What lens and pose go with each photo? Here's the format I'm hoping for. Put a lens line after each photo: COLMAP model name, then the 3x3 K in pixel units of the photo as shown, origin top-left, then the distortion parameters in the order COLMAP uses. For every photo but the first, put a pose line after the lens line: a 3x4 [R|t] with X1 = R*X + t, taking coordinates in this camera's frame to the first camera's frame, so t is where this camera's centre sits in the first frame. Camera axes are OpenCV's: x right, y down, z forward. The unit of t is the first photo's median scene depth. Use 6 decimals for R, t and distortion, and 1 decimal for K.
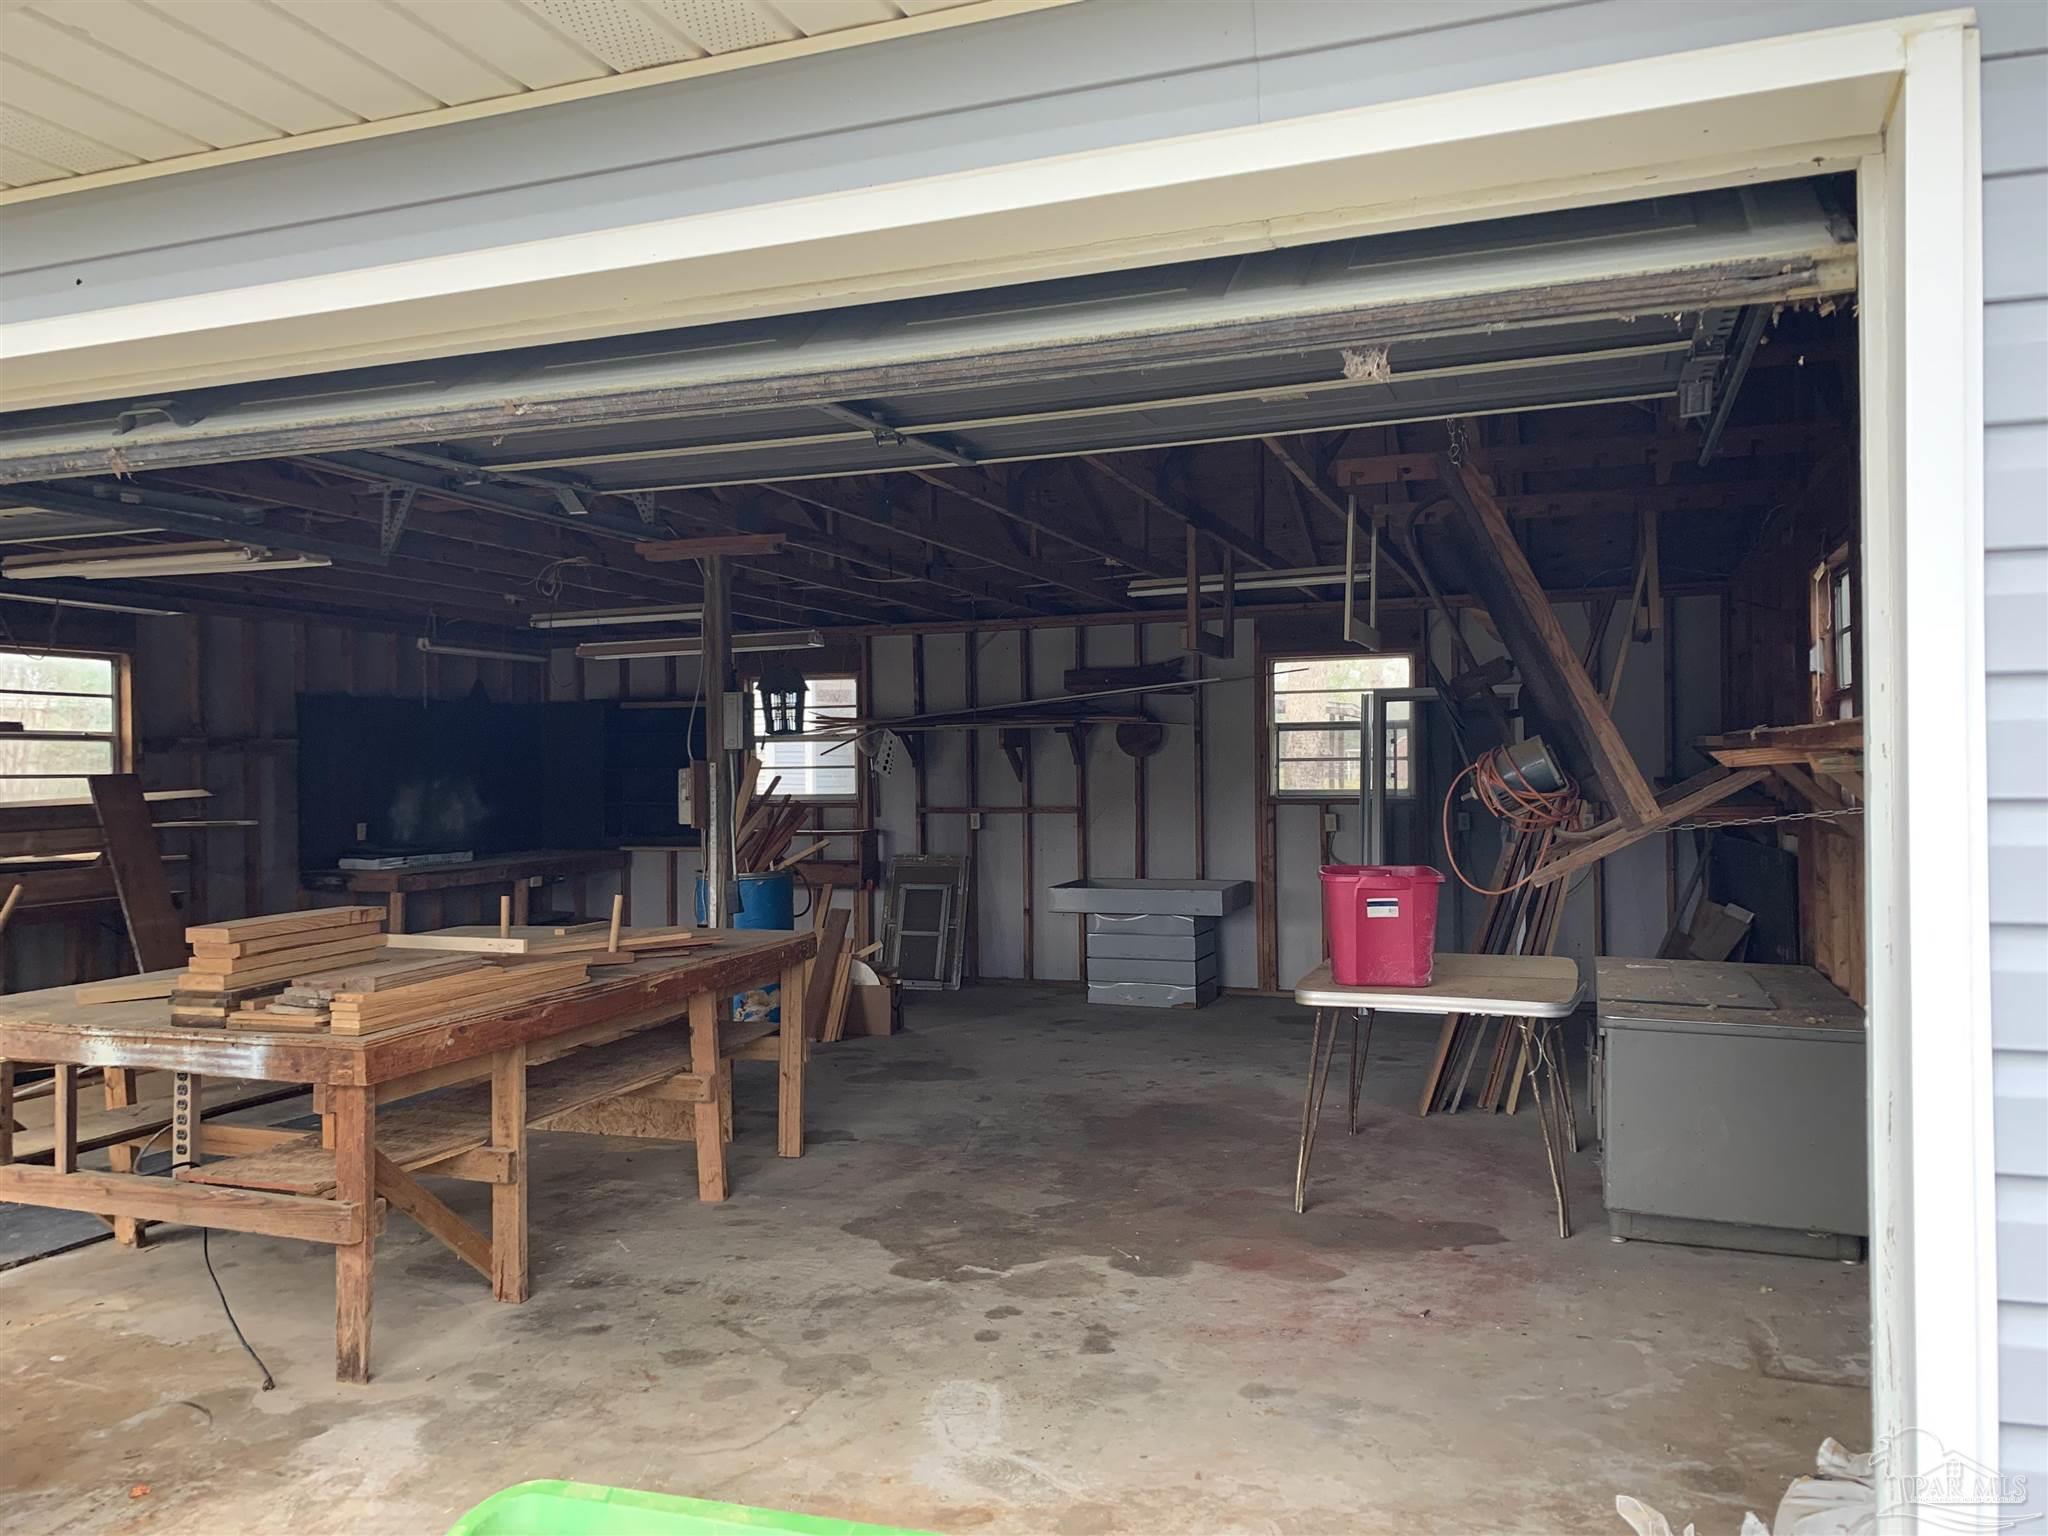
lens RADIAL K [[1541.5, 0, 1024.0], [0, 1541.5, 768.0], [0, 0, 1]] dist [0.001280, -0.001604]
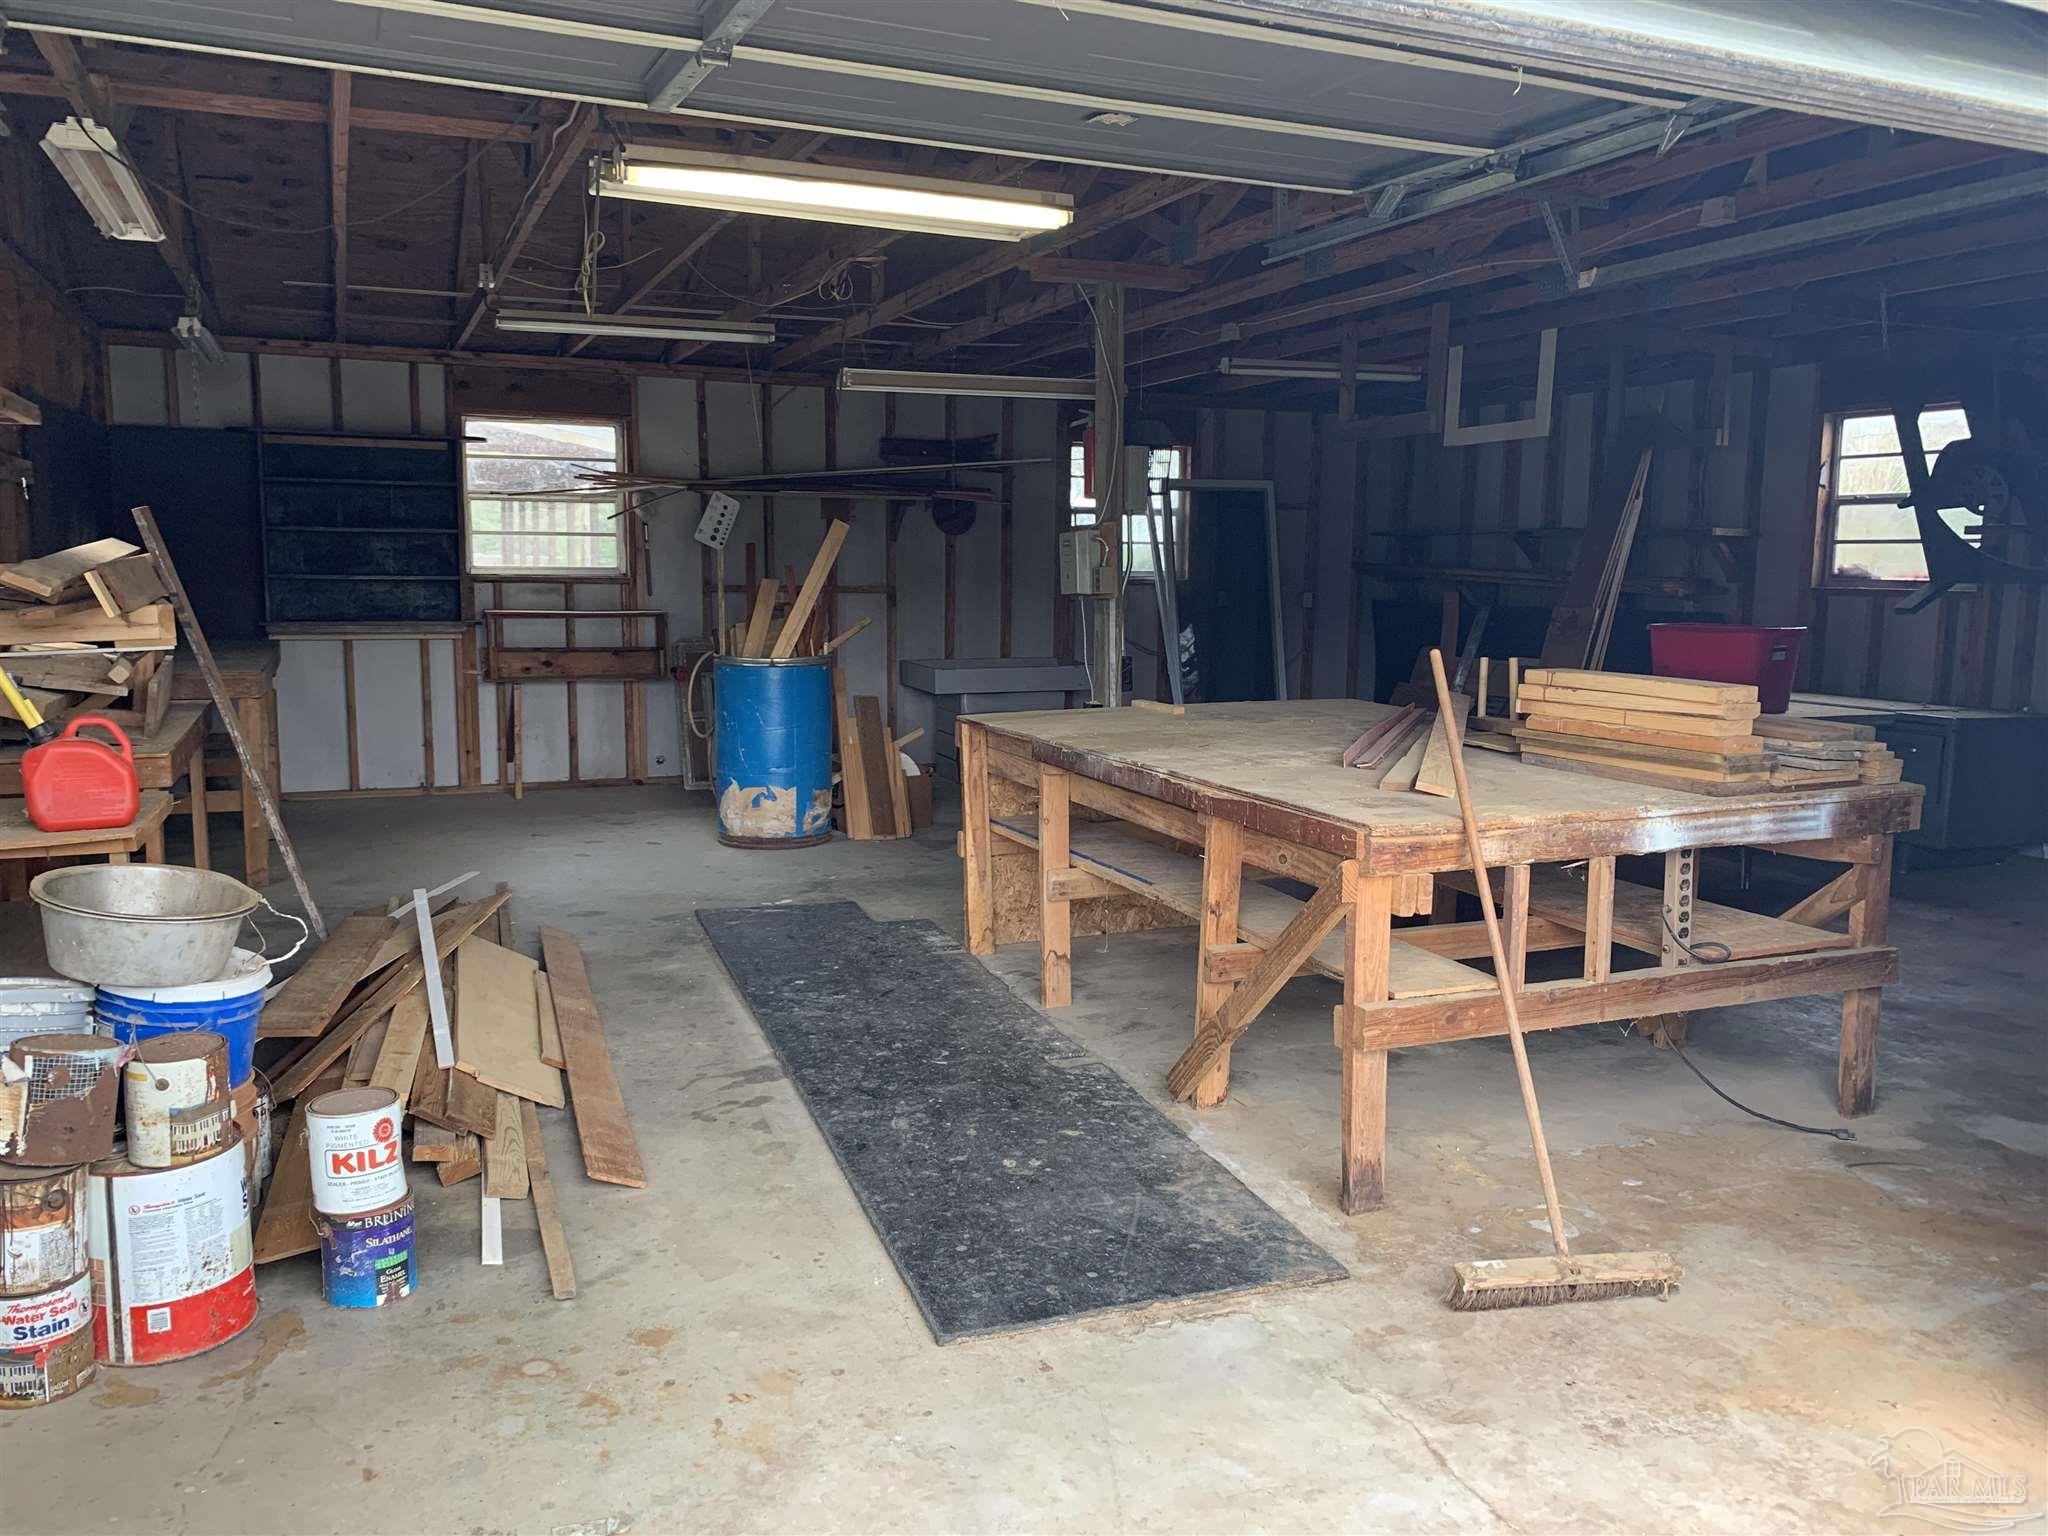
lens RADIAL K [[1552.4, 0, 1024.0], [0, 1552.4, 768.0], [0, 0, 1]] dist [0.120050, -0.169432]
pose [[0.723061, -0.071705, 0.687053, -0.686830], [-0.018527, 0.992227, 0.123052, 0.020589], [-0.690536, -0.101704, 0.716112, 0.287767]]
